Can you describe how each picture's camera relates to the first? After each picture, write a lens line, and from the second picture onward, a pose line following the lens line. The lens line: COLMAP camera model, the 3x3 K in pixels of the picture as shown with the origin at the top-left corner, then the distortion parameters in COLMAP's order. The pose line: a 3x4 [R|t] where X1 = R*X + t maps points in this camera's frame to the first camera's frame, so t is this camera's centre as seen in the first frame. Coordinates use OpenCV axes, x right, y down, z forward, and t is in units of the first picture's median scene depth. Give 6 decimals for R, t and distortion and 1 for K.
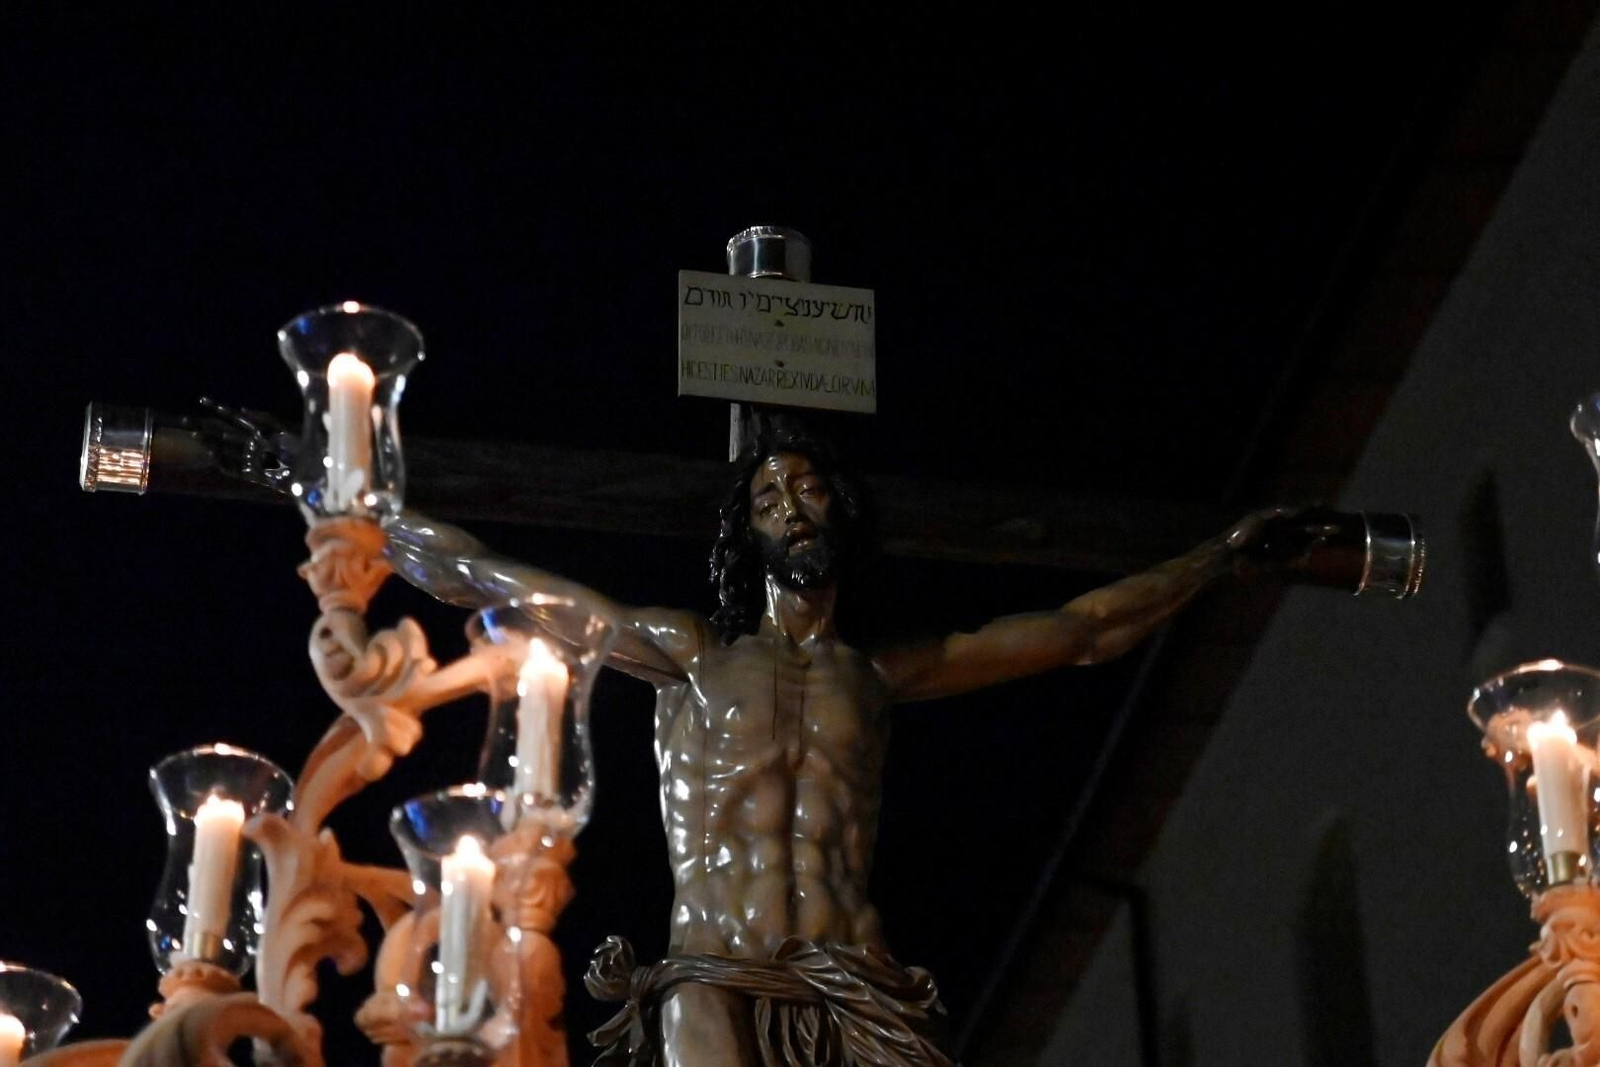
lens RADIAL K [[4519.4, 0, 800.0], [0, 4519.4, 533.5], [0, 0, 1]] dist [0.379310, 0.868387]
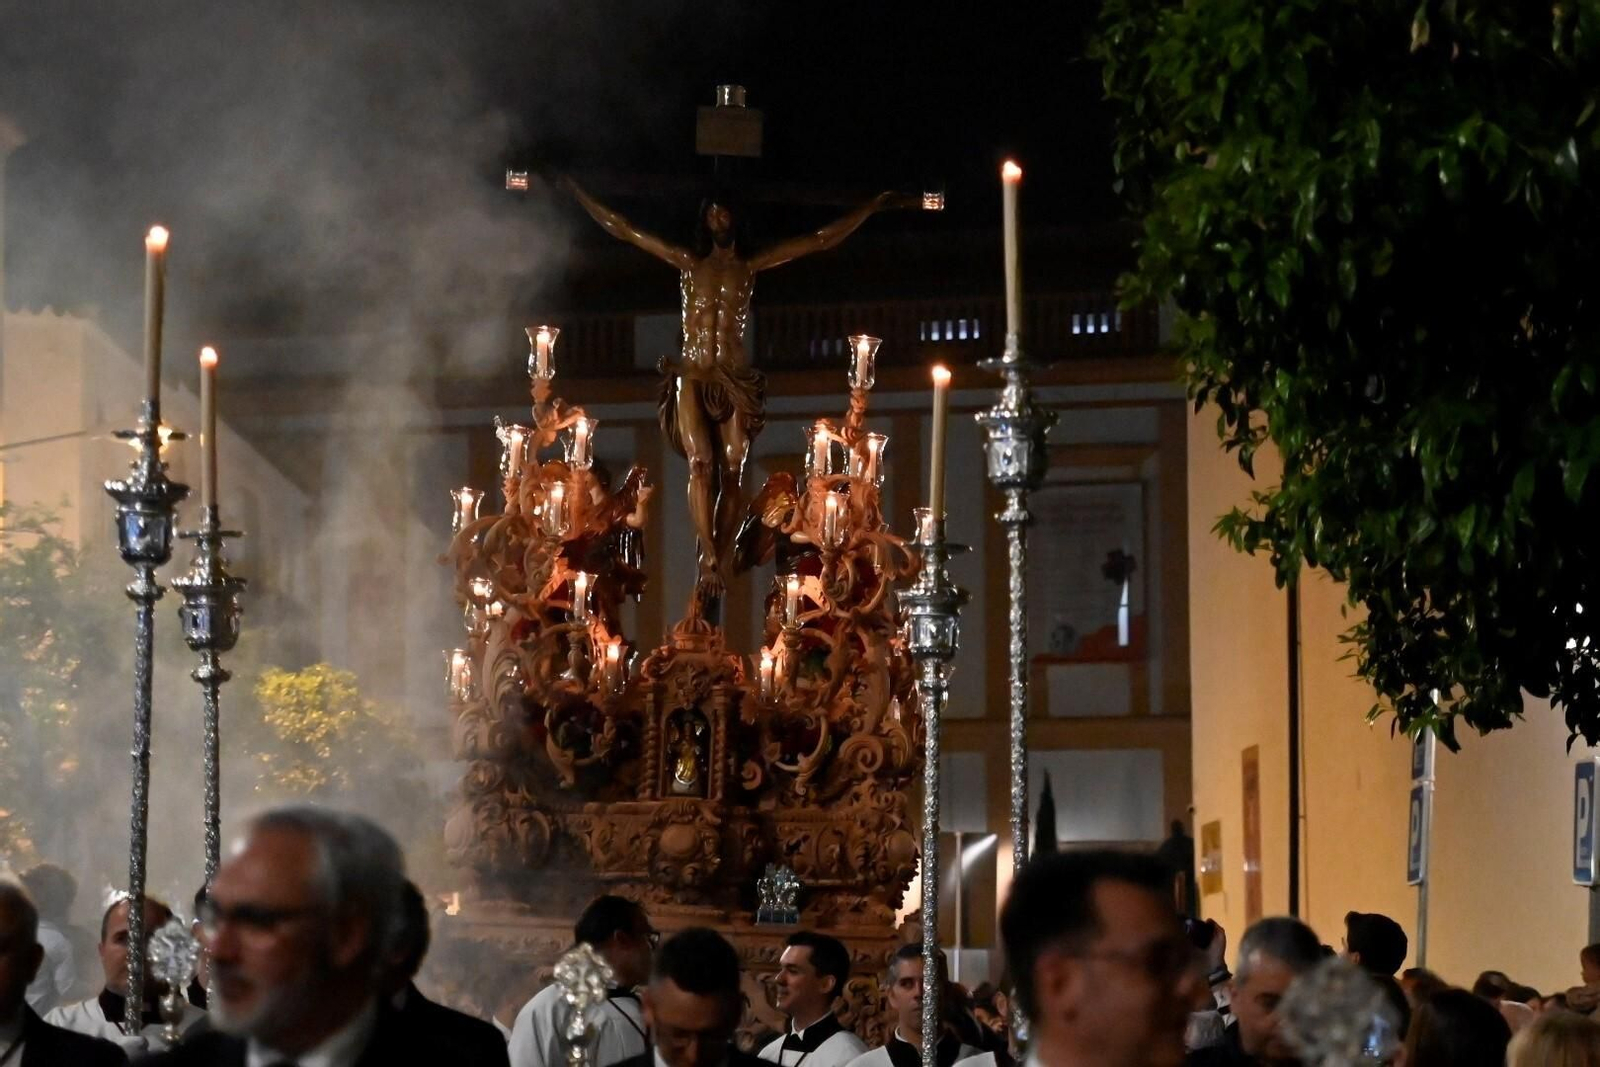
lens RADIAL K [[4519.4, 0, 800.0], [0, 4519.4, 533.5], [0, 0, 1]] dist [0.379310, 0.868387]
pose [[0.986837, 0.031912, -0.158540, 0.590380], [0.037146, 0.909397, 0.414266, -1.170720], [0.157396, -0.414702, 0.896241, -2.036257]]
